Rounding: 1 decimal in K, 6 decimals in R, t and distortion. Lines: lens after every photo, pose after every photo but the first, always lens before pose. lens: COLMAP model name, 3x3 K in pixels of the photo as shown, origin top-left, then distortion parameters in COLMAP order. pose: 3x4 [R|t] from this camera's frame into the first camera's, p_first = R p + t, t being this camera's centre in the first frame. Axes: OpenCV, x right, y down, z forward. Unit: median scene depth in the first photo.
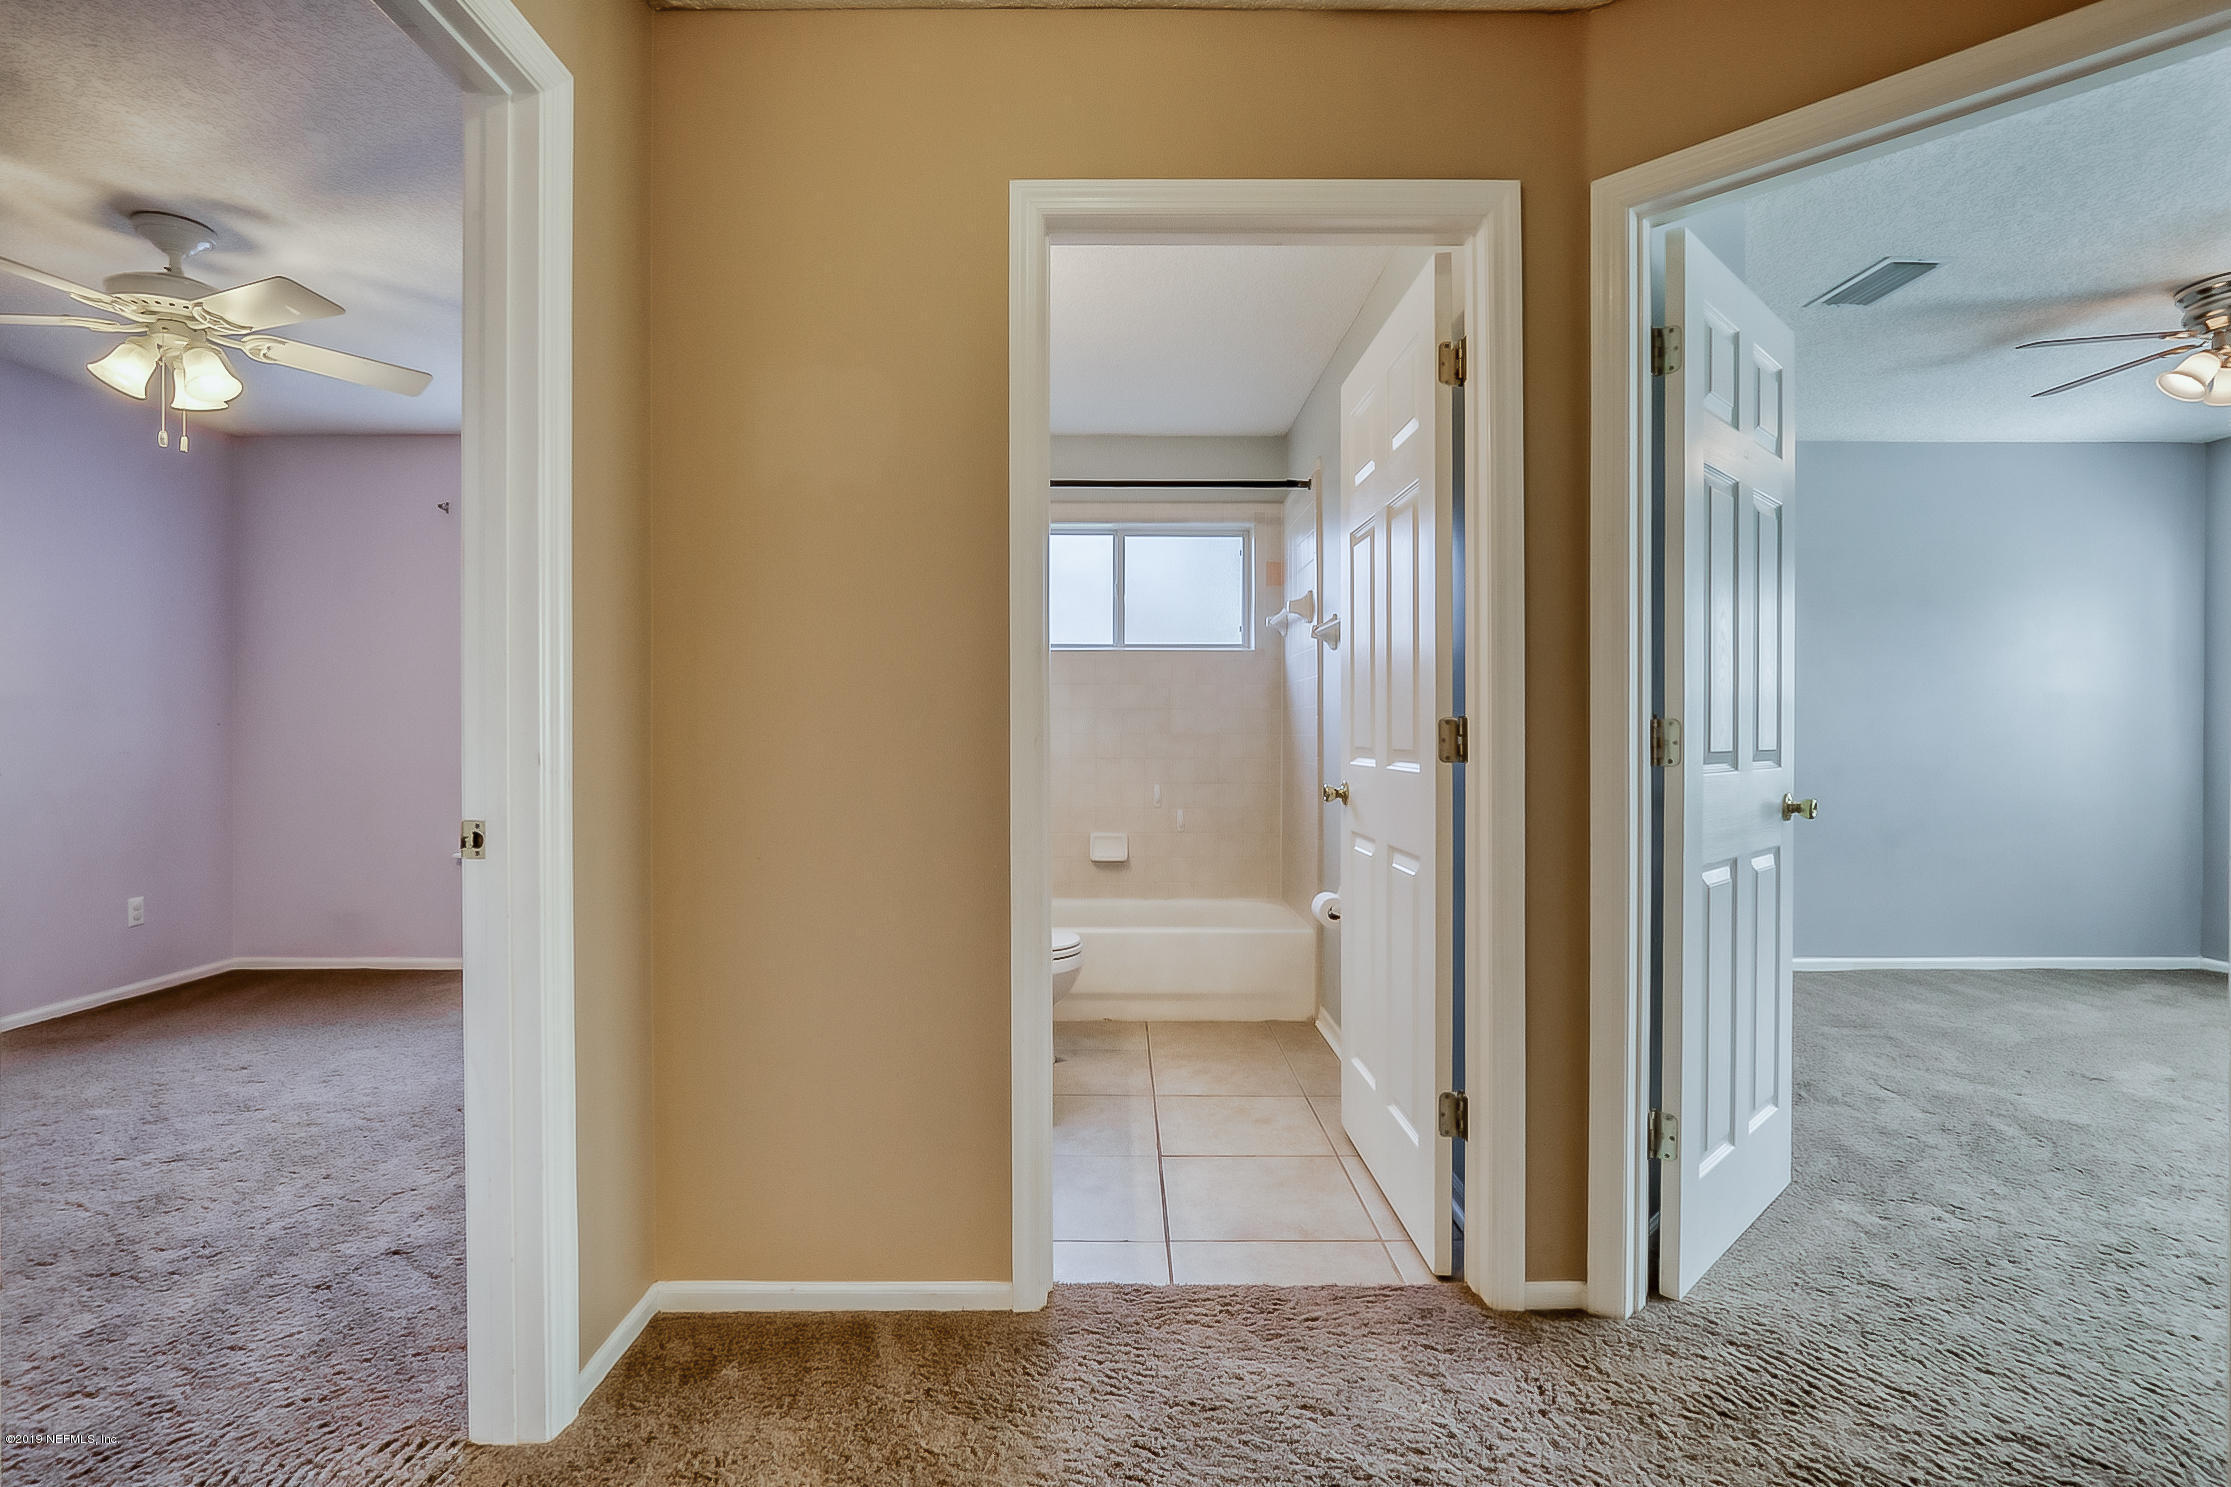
lens RADIAL K [[1047.0, 0, 1113.1], [0, 1047.0, 727.7], [0, 0, 1]] dist [-0.014855, 0.004680]
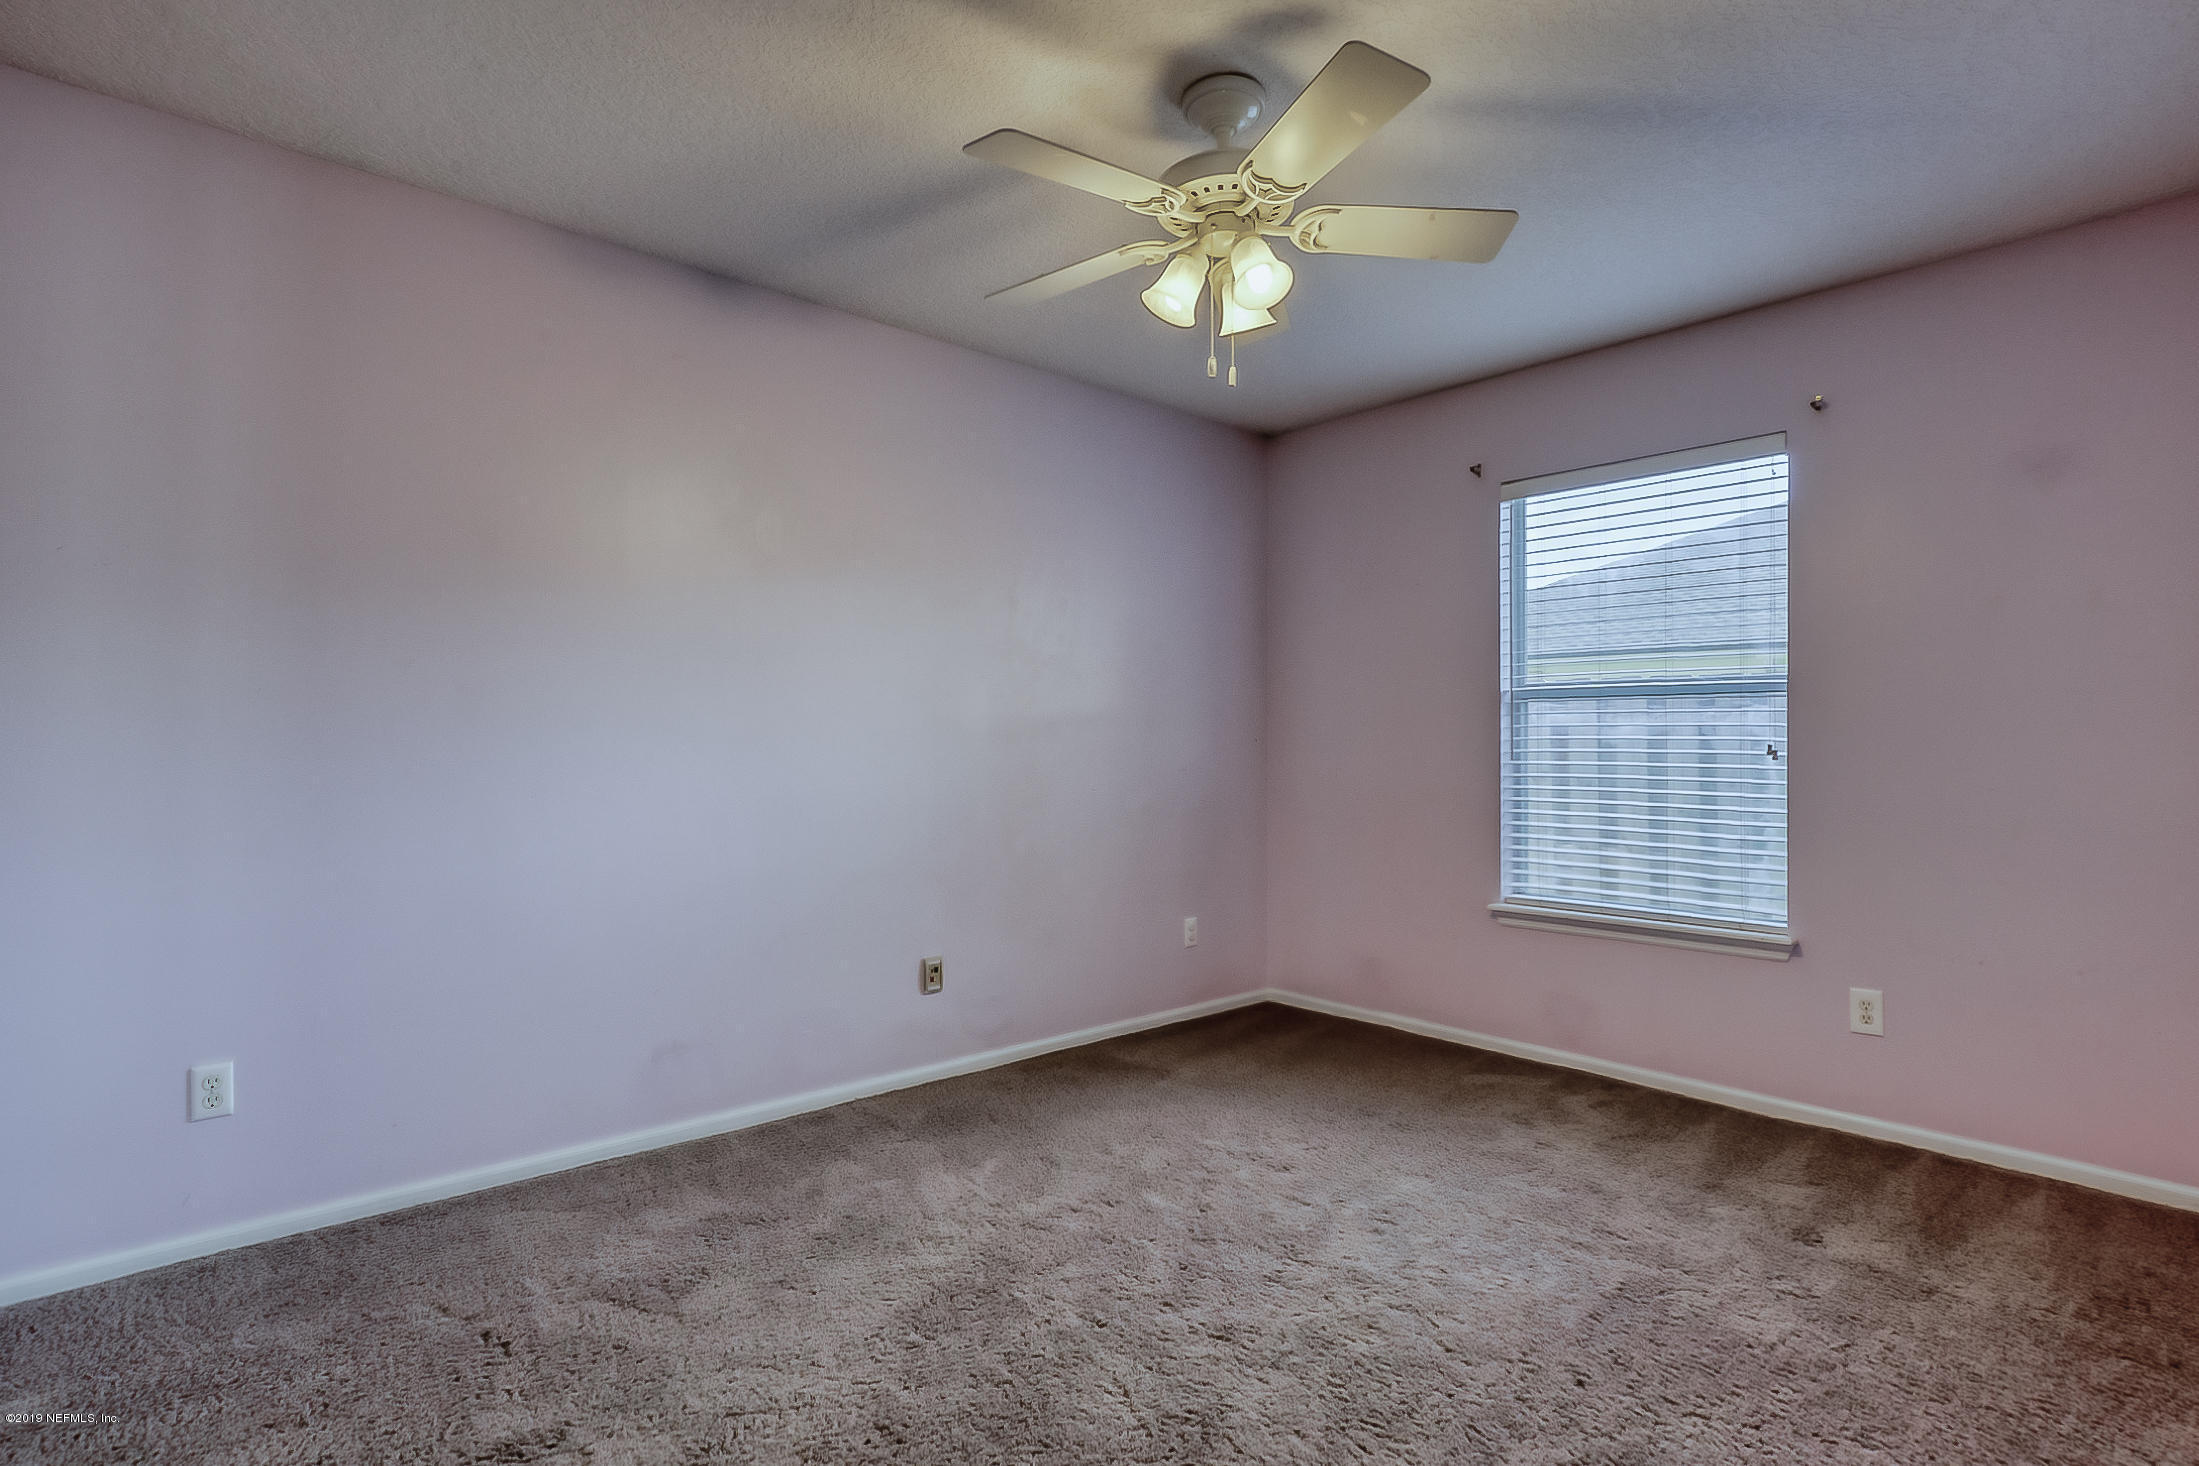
lens RADIAL K [[1032.0, 0, 1100.8], [0, 1032.0, 734.2], [0, 0, 1]] dist [-0.014855, 0.004680]
pose [[0.661095, -0.004812, -0.750286, -0.392896], [-0.002164, 0.999963, -0.008320, -0.002262], [0.750299, 0.007123, 0.661060, 0.428457]]
